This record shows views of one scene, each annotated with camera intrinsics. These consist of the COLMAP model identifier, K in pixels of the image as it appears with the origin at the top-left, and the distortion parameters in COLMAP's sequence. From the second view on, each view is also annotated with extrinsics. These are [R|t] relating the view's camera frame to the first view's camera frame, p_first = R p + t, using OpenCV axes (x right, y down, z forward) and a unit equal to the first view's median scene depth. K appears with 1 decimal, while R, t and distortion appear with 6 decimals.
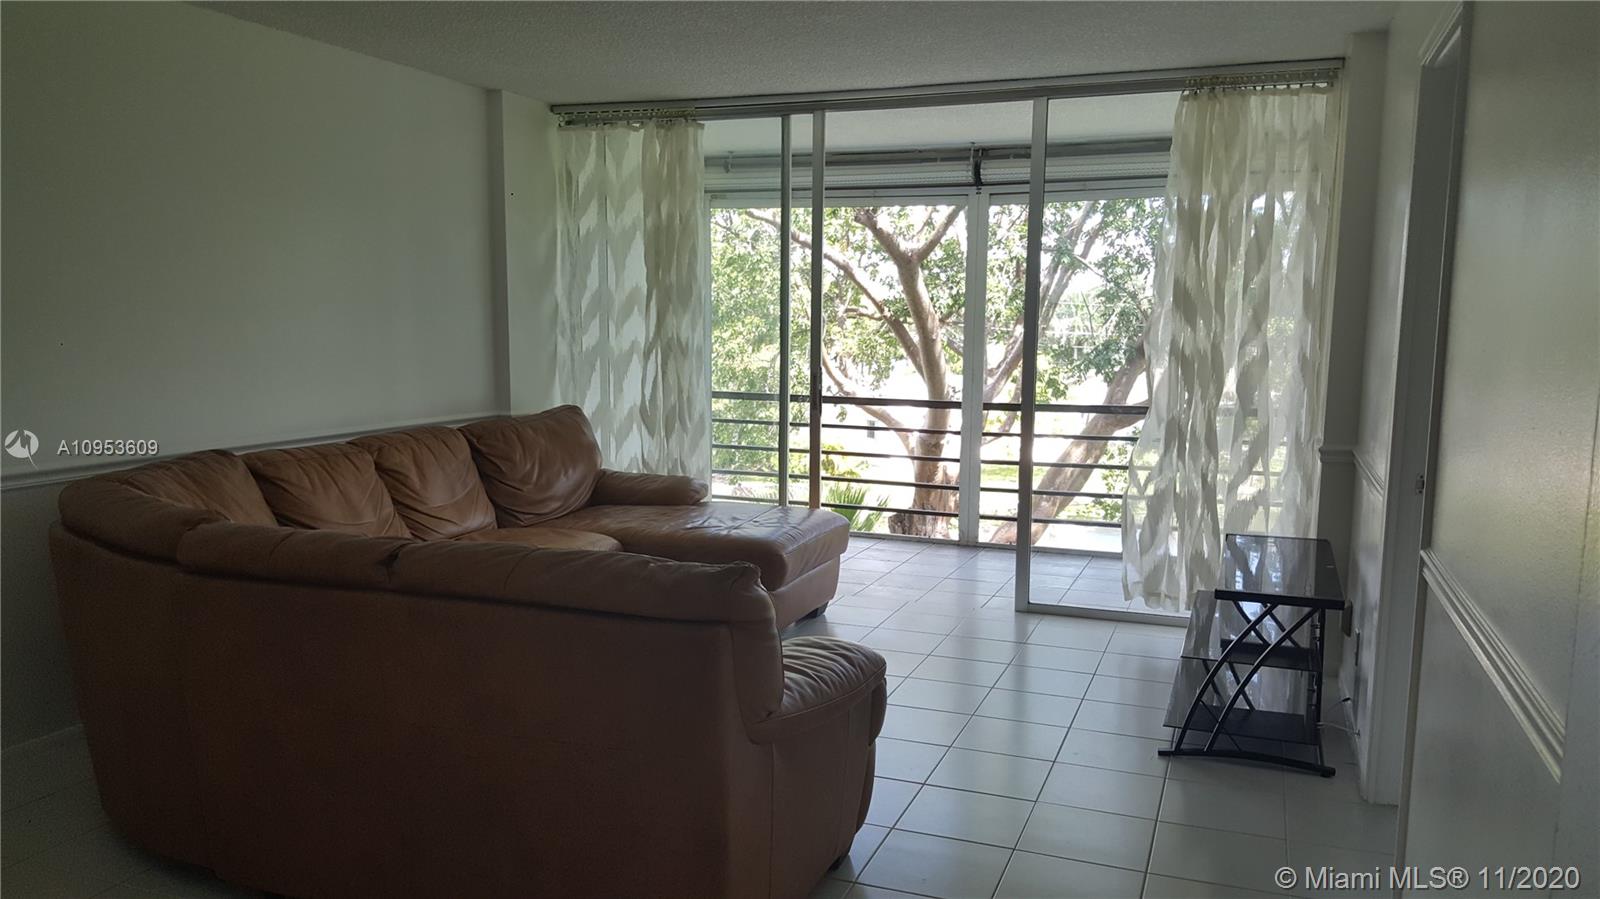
lens RADIAL K [[1182.4, 0, 813.1], [0, 1182.4, 466.2], [0, 0, 1]] dist [0.093735, -0.156476]
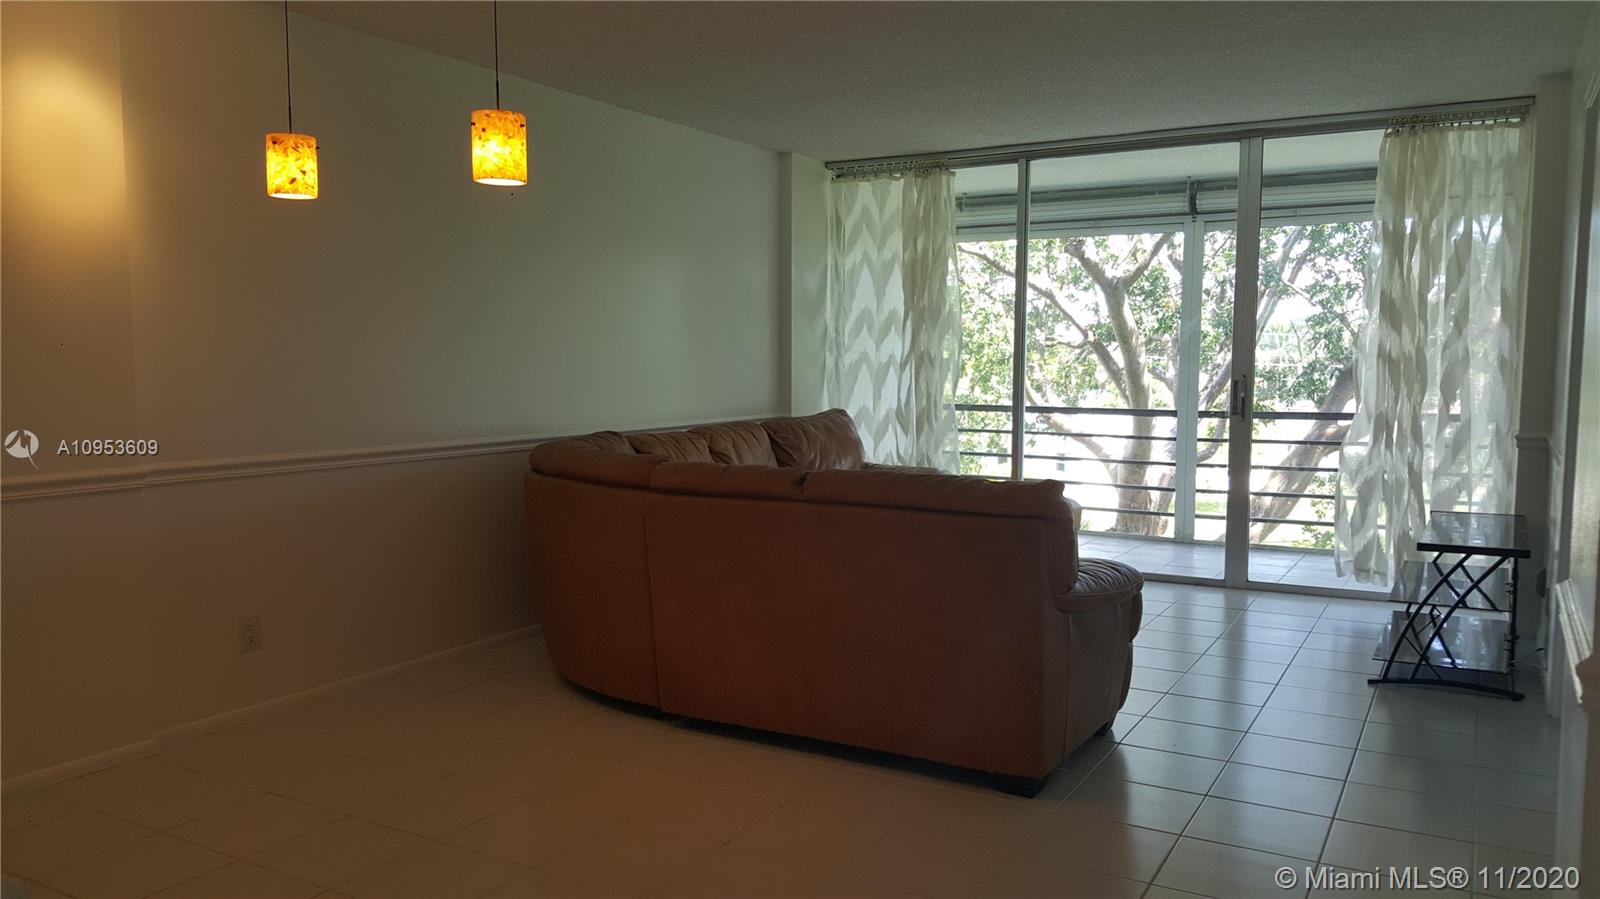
lens RADIAL K [[1182.4, 0, 791.3], [0, 1182.4, 454.6], [0, 0, 1]] dist [0.093735, -0.156476]
pose [[0.985461, 0.003329, -0.169870, -0.052787], [-0.010082, 0.999192, -0.038903, 0.045781], [0.169603, 0.040050, 0.984698, -0.200258]]
